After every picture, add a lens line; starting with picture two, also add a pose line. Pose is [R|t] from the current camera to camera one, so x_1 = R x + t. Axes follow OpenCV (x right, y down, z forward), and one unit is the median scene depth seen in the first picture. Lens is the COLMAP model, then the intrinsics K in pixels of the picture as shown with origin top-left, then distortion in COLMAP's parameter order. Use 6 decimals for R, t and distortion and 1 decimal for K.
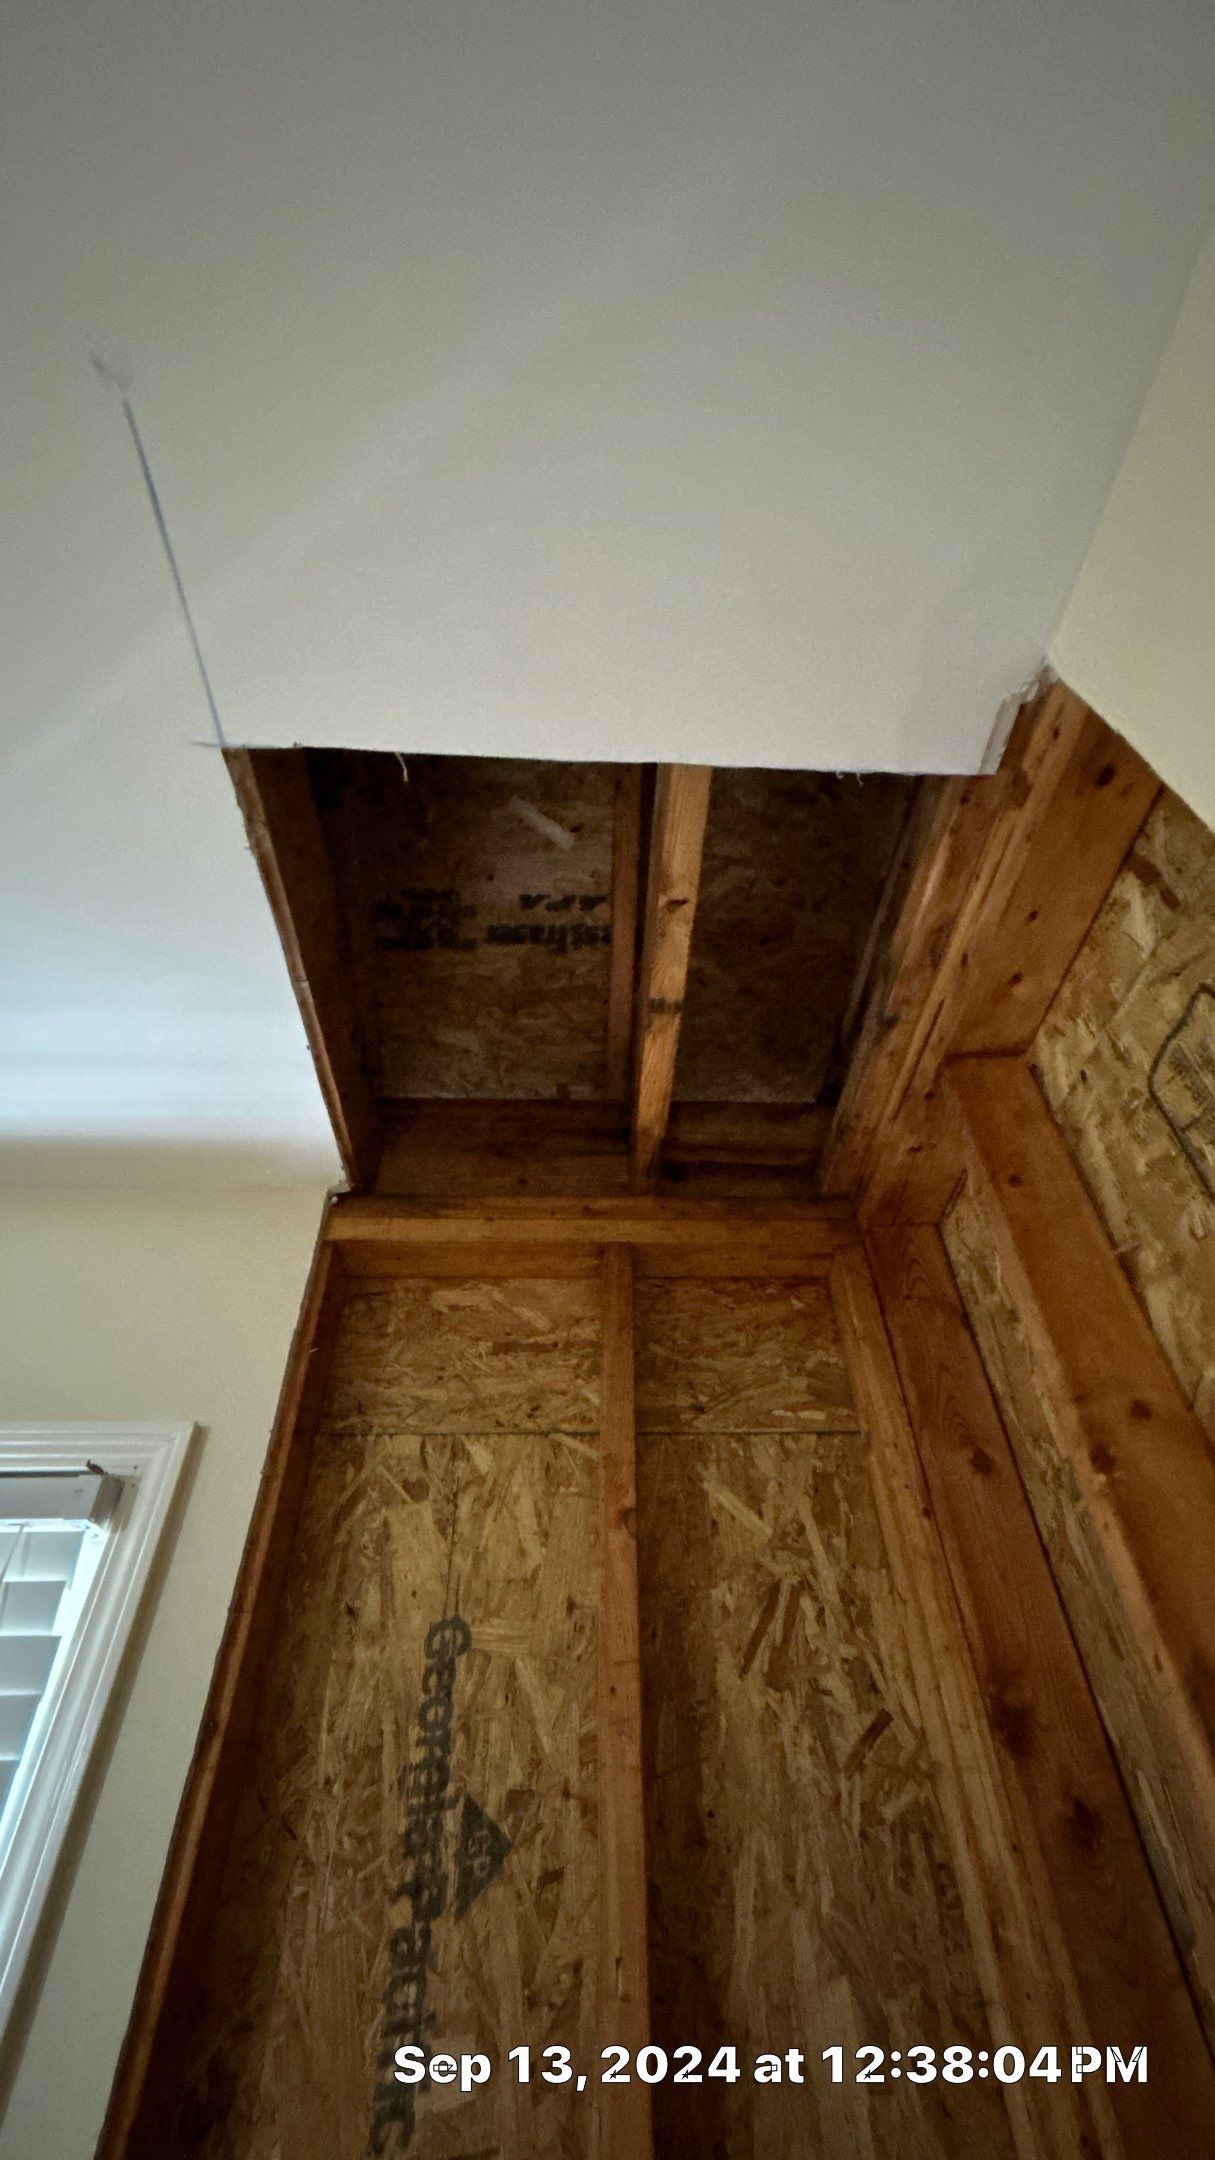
lens RADIAL K [[906.3, 0, 611.0], [0, 906.3, 1077.9], [0, 0, 1]] dist [0.024296, -0.006545]
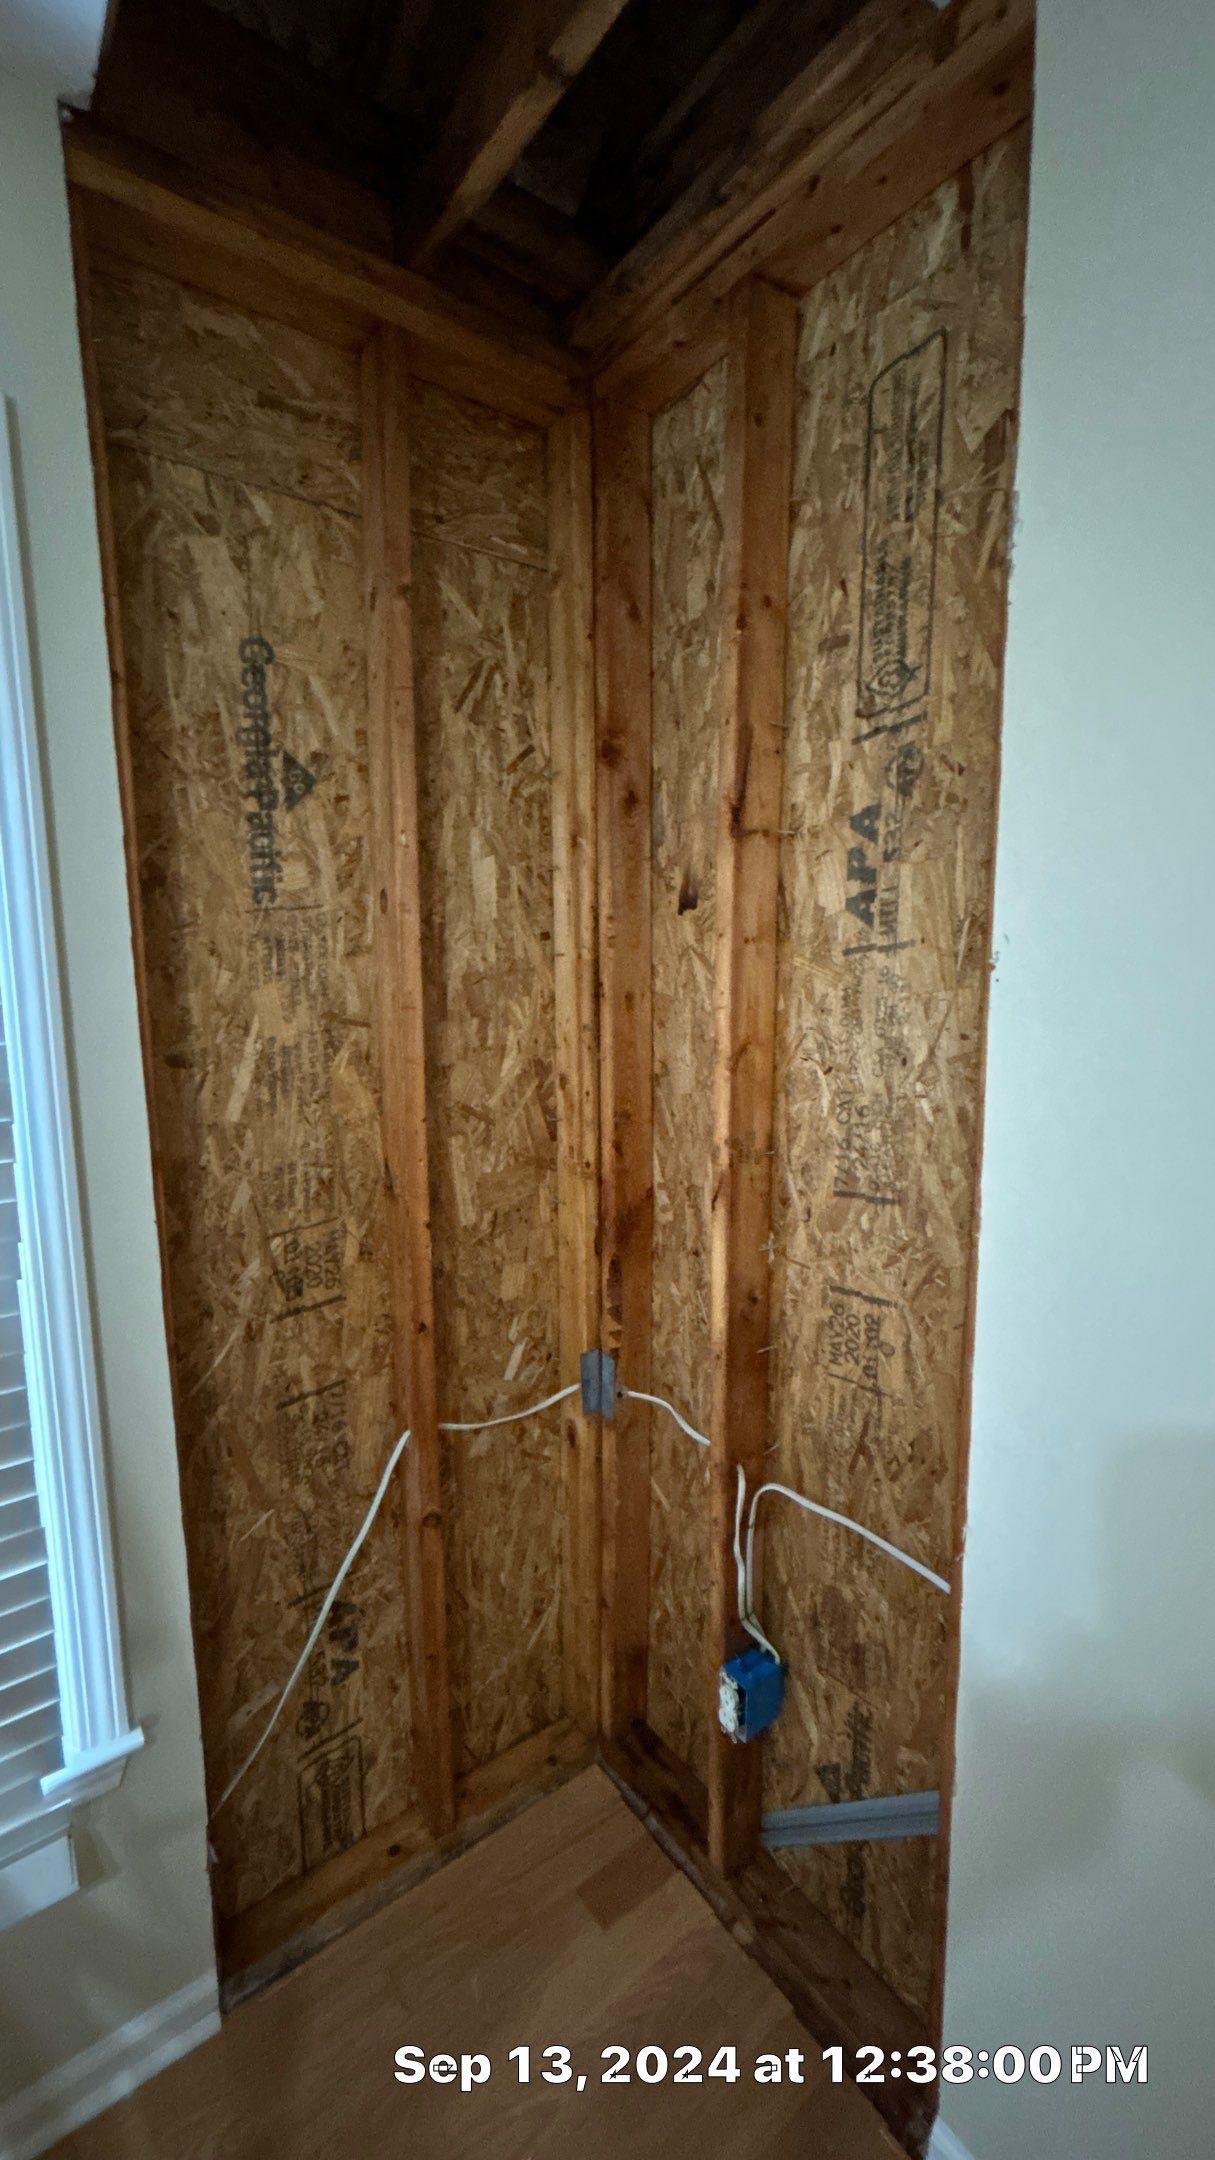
lens RADIAL K [[906.3, 0, 606.4], [0, 906.3, 1082.0], [0, 0, 1]] dist [0.024296, -0.006545]
pose [[0.825383, -0.065369, 0.560776, -0.559550], [-0.395756, 0.641391, 0.657263, -0.062505], [-0.402642, -0.764424, 0.503523, -0.364376]]
